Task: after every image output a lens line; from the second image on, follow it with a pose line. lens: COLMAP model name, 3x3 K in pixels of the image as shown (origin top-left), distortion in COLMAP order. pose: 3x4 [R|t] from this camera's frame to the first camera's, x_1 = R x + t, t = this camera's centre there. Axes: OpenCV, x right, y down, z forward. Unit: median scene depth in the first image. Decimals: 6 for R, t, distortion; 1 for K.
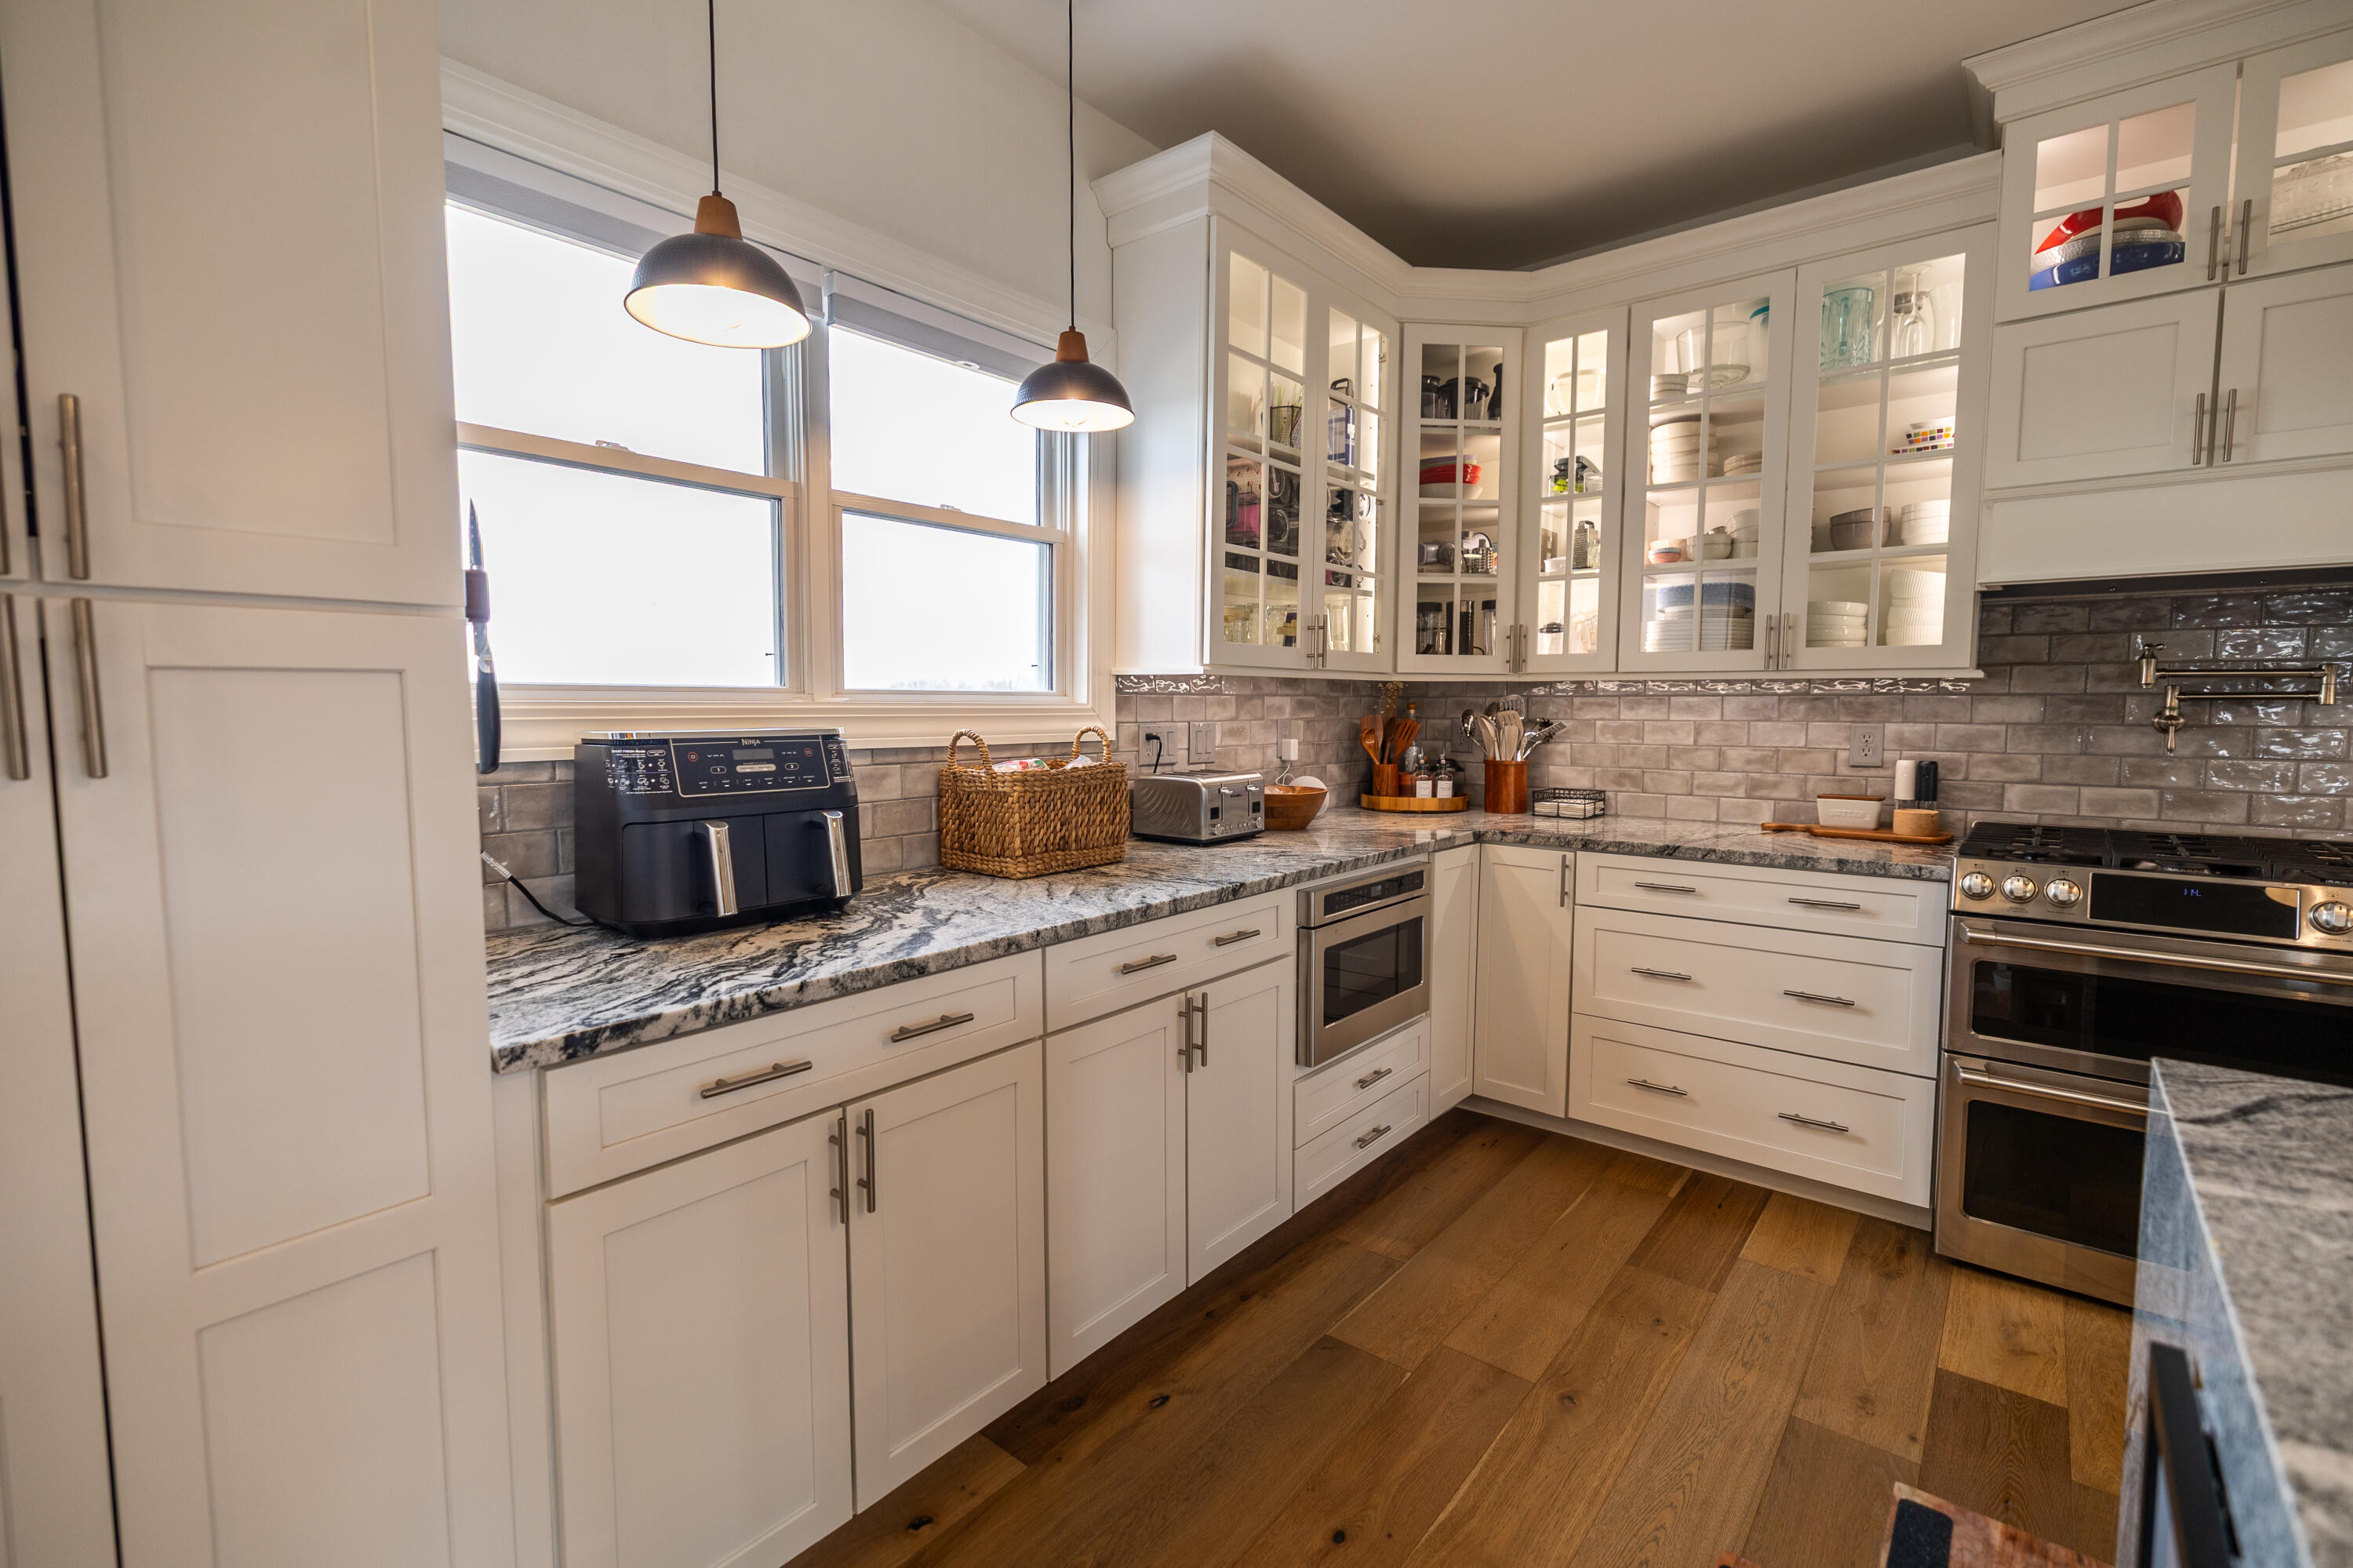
lens RADIAL K [[1043.0, 0, 1177.3], [0, 1043.0, 778.1], [0, 0, 1]] dist [0.004465, -0.001761]
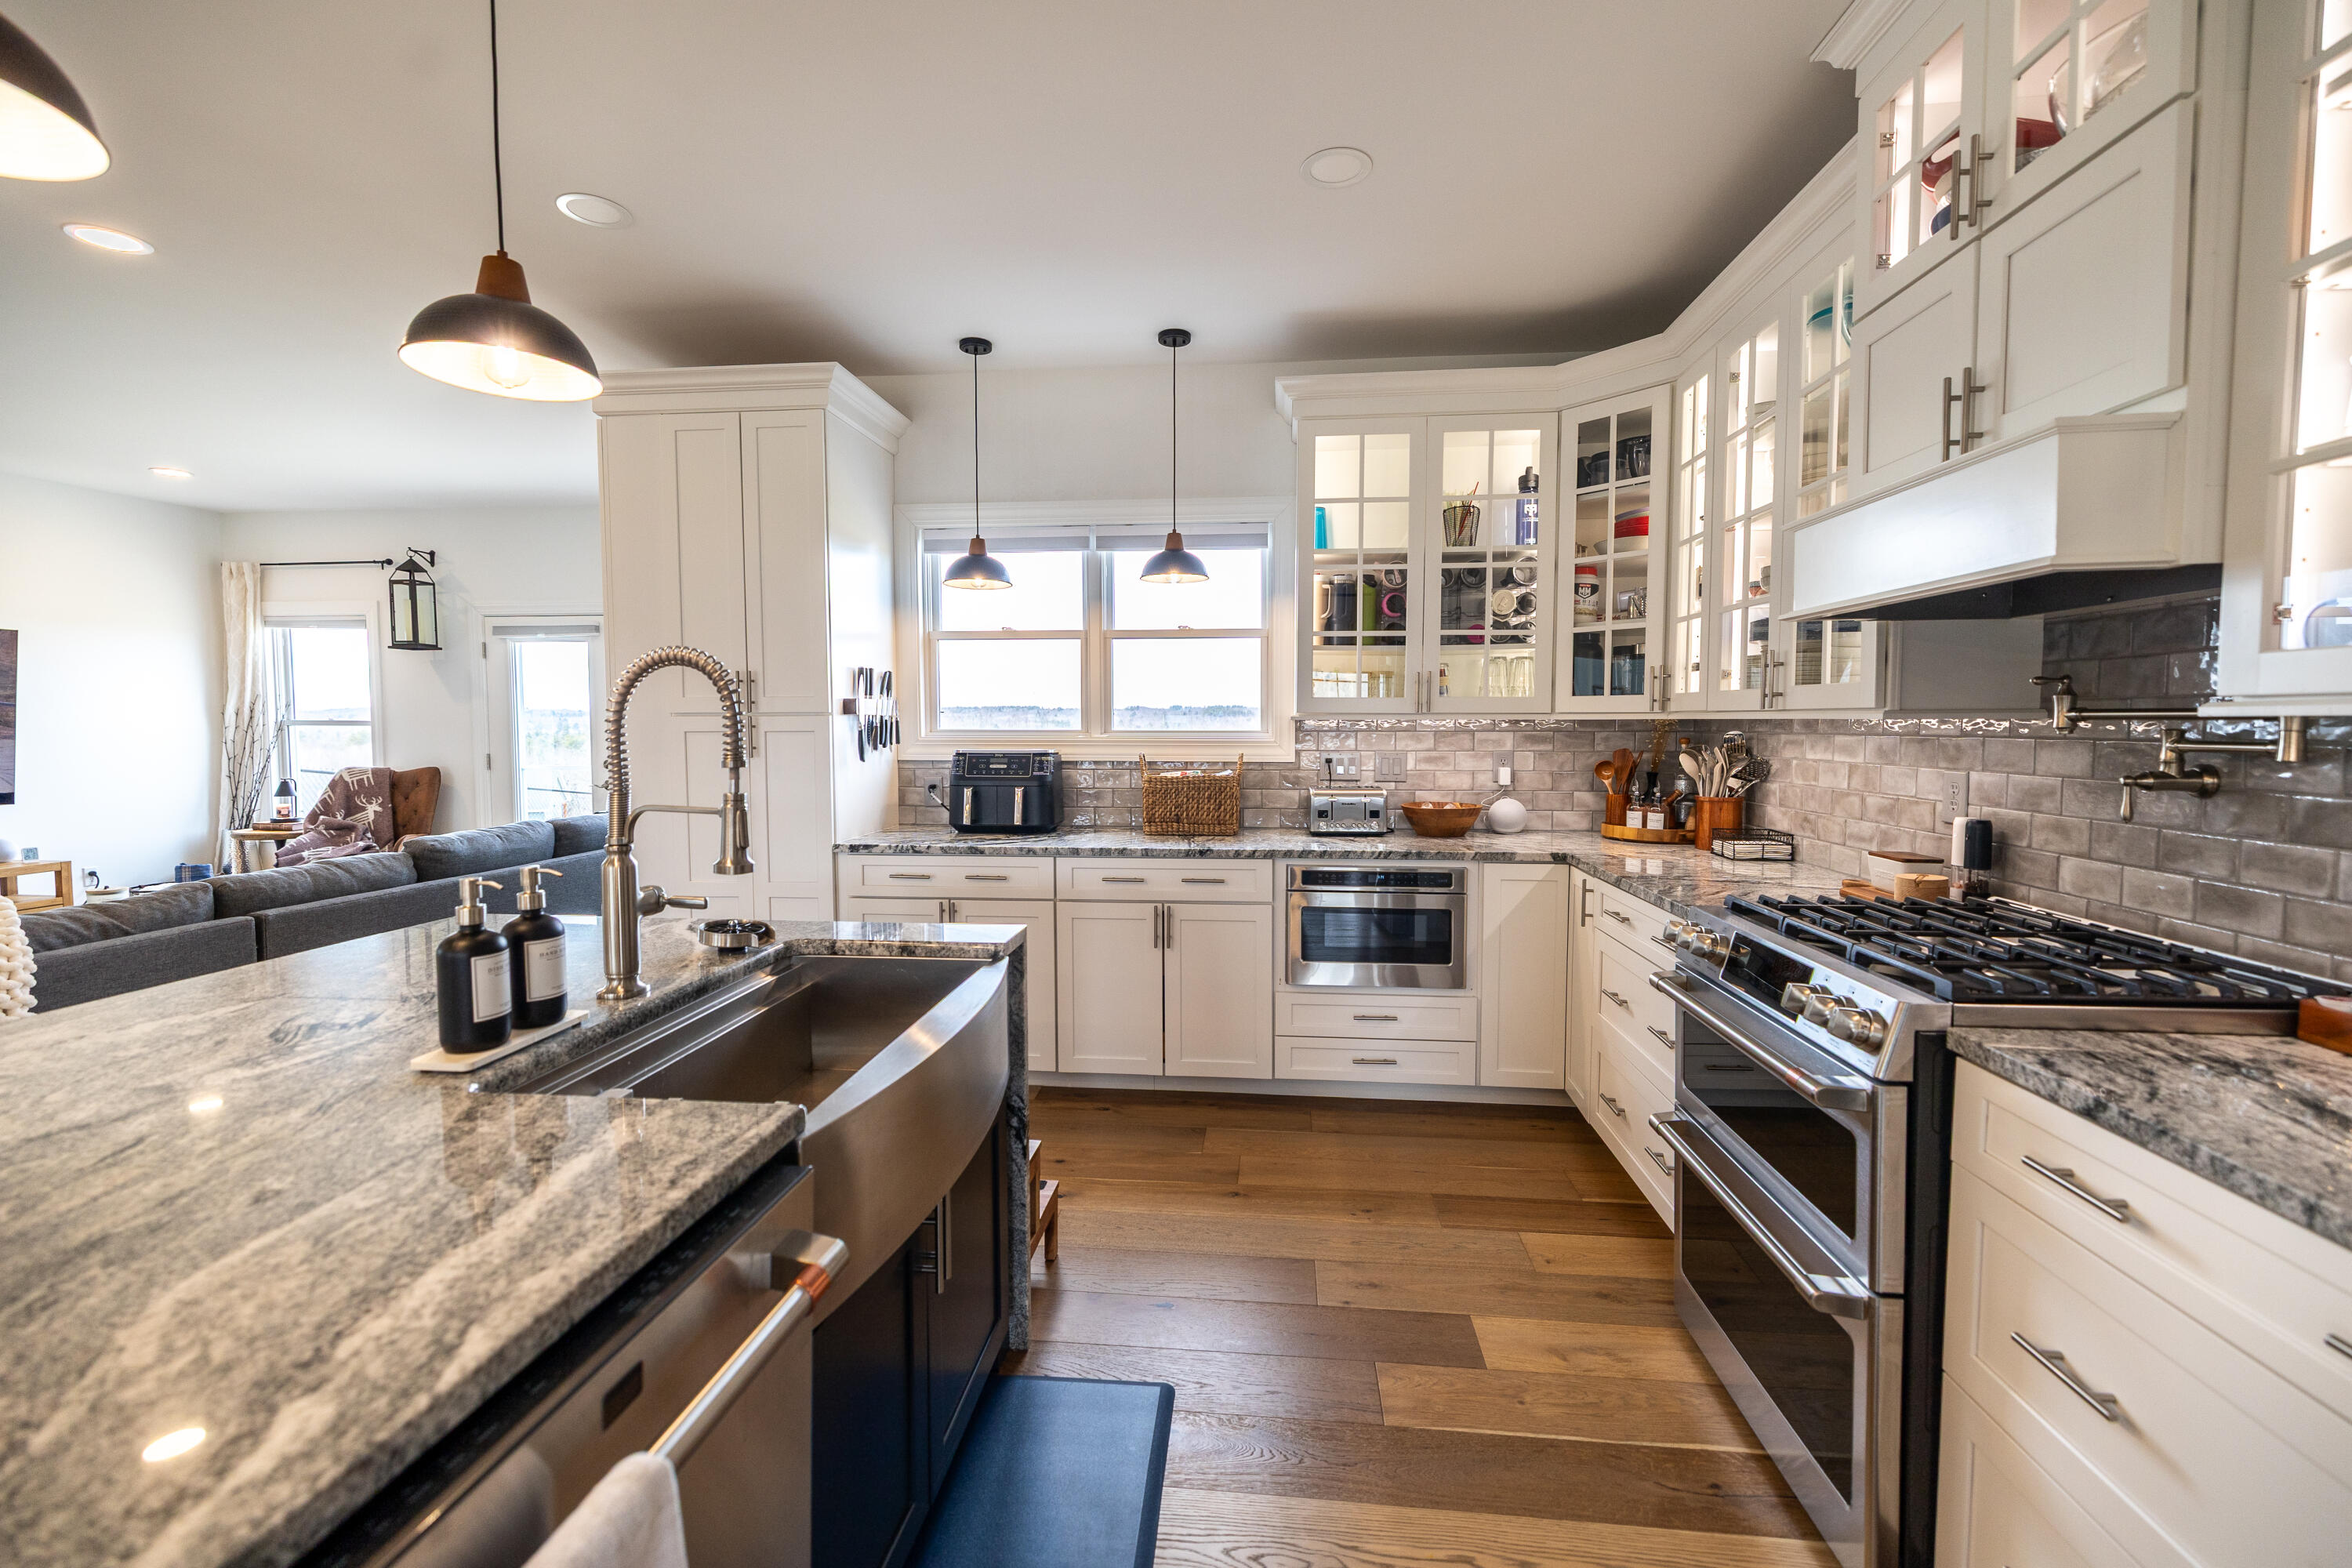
lens RADIAL K [[985.3, 0, 1180.1], [0, 985.3, 774.1], [0, 0, 1]] dist [0.003458, -0.000758]
pose [[0.553026, 0.041203, -0.832145, 1.152152], [-0.057641, 0.998275, 0.011123, -0.028042], [0.831168, 0.041814, 0.554447, 0.074203]]
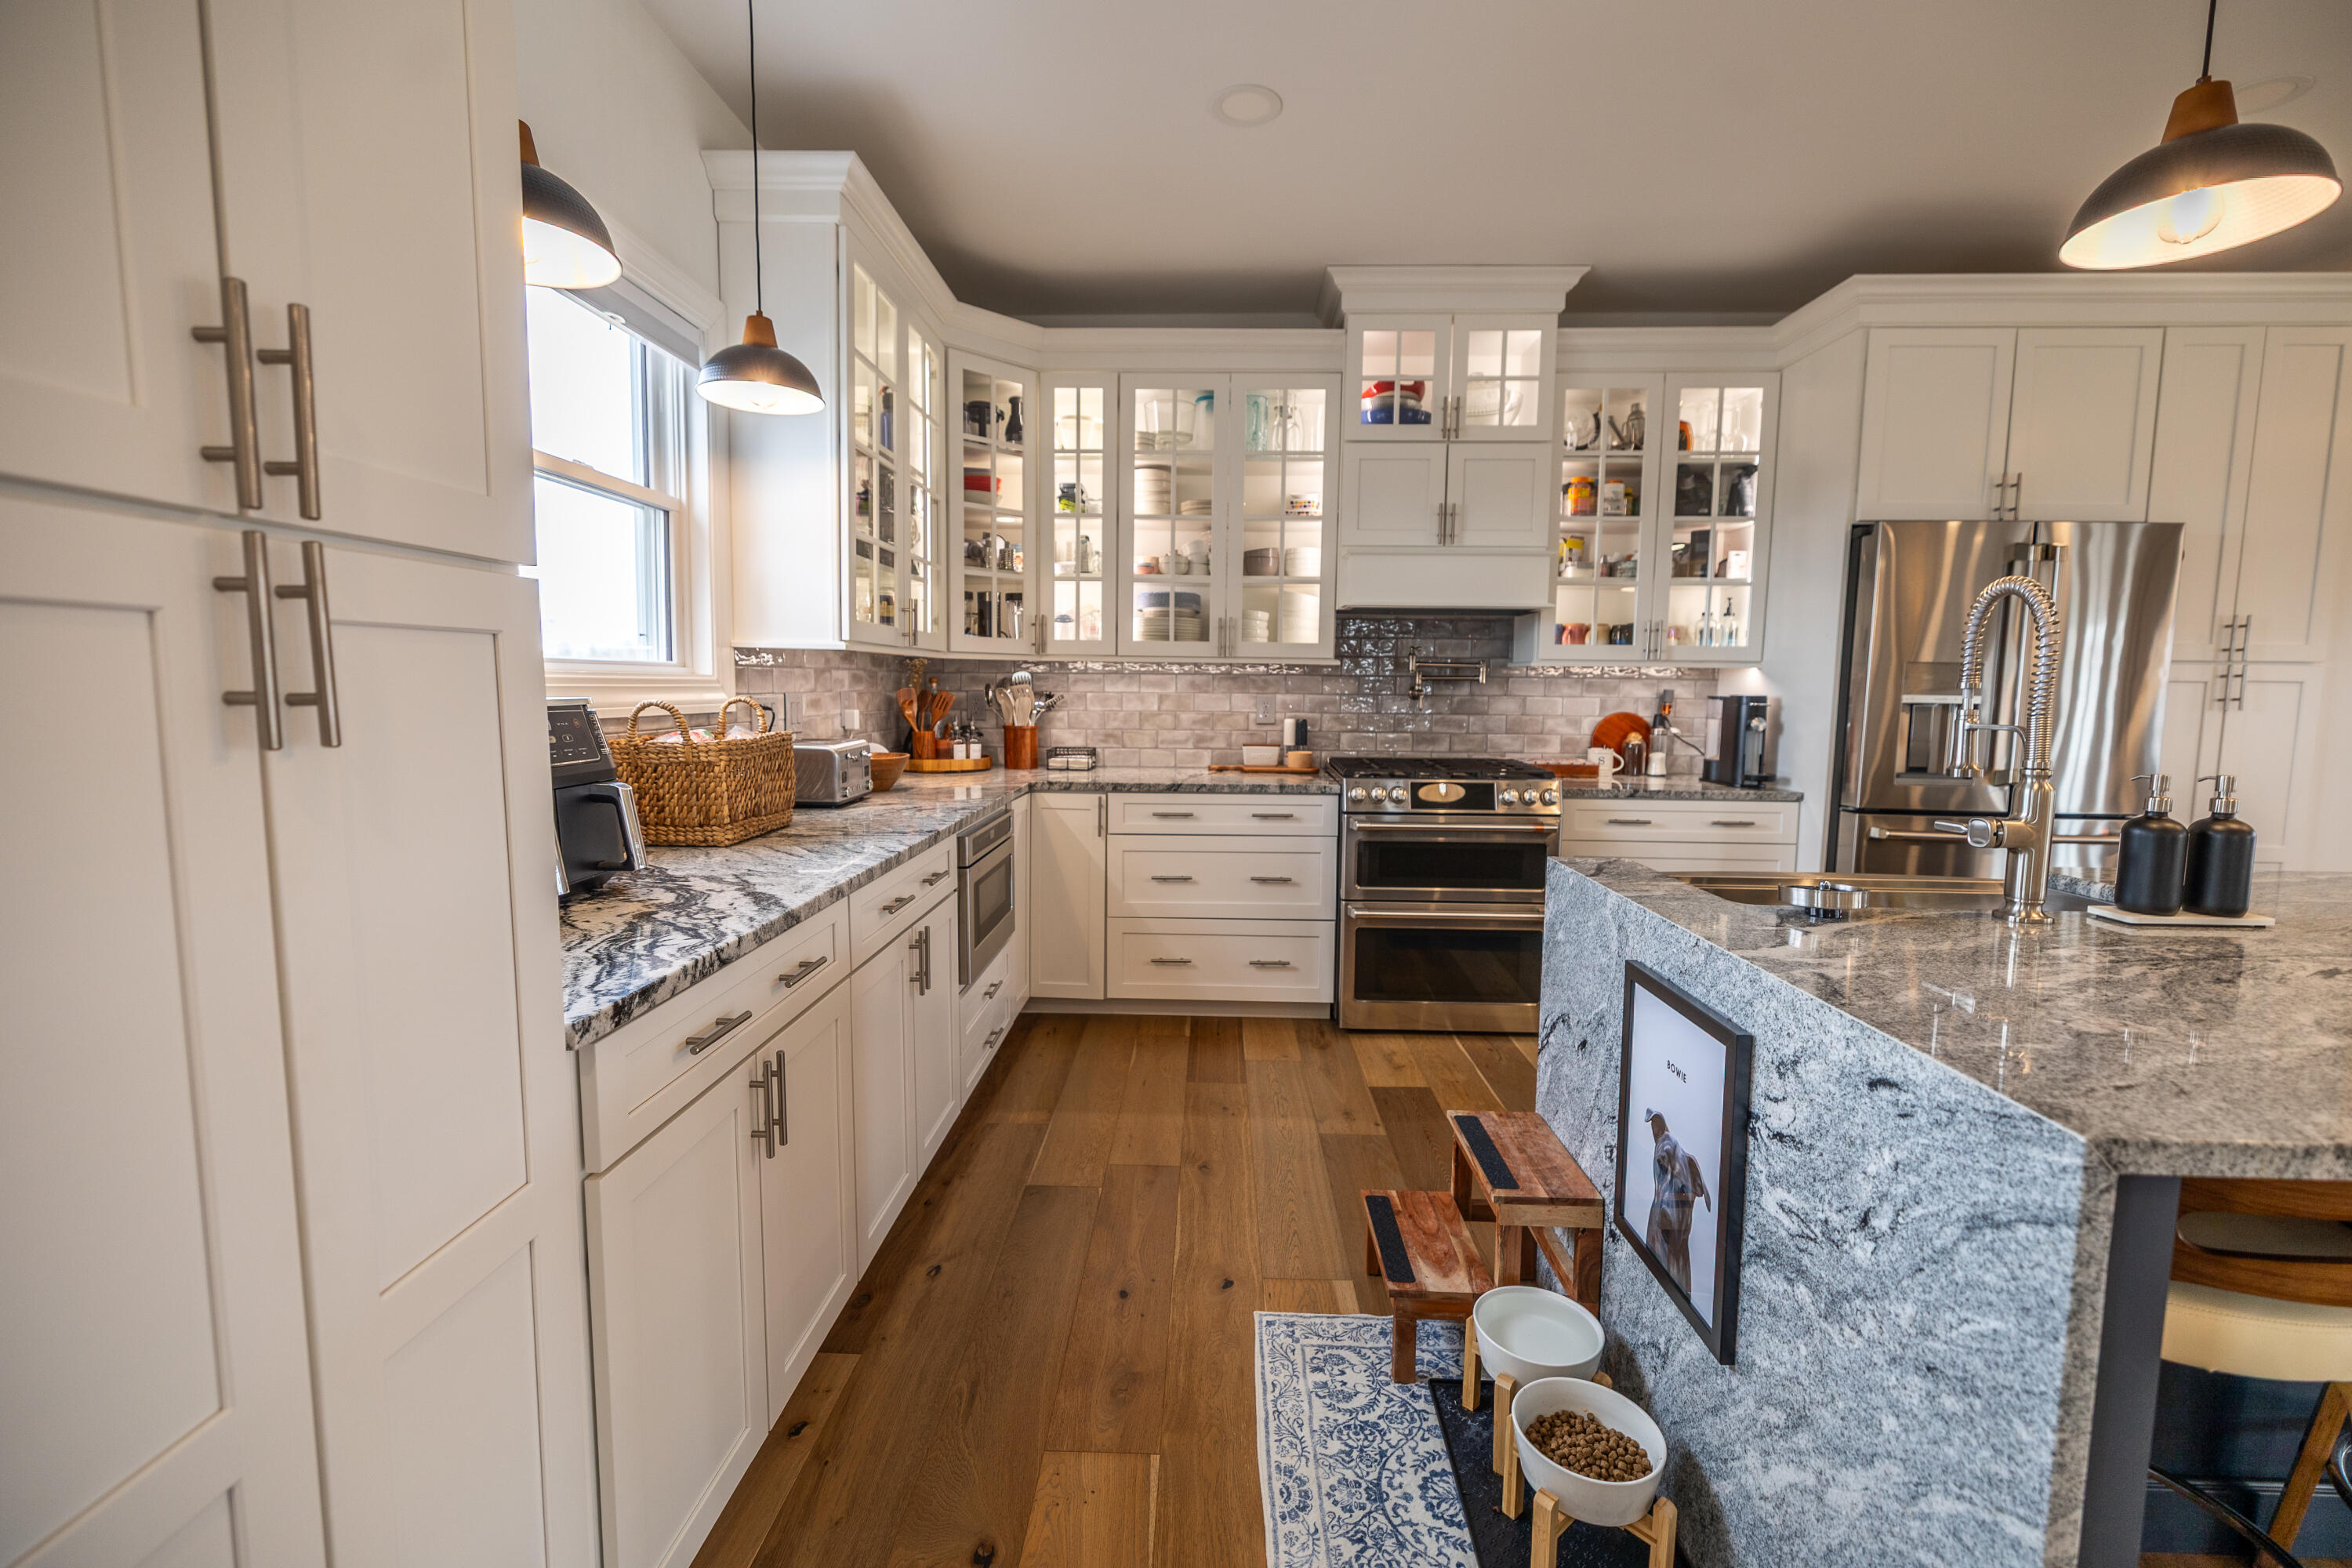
lens RADIAL K [[985.3, 0, 1183.8], [0, 985.3, 776.4], [0, 0, 1]] dist [0.003458, -0.000758]
pose [[0.790941, -0.051154, 0.609750, -0.336235], [0.034877, 0.998648, 0.038538, 0.006144], [-0.610897, -0.009215, 0.791656, -0.033891]]
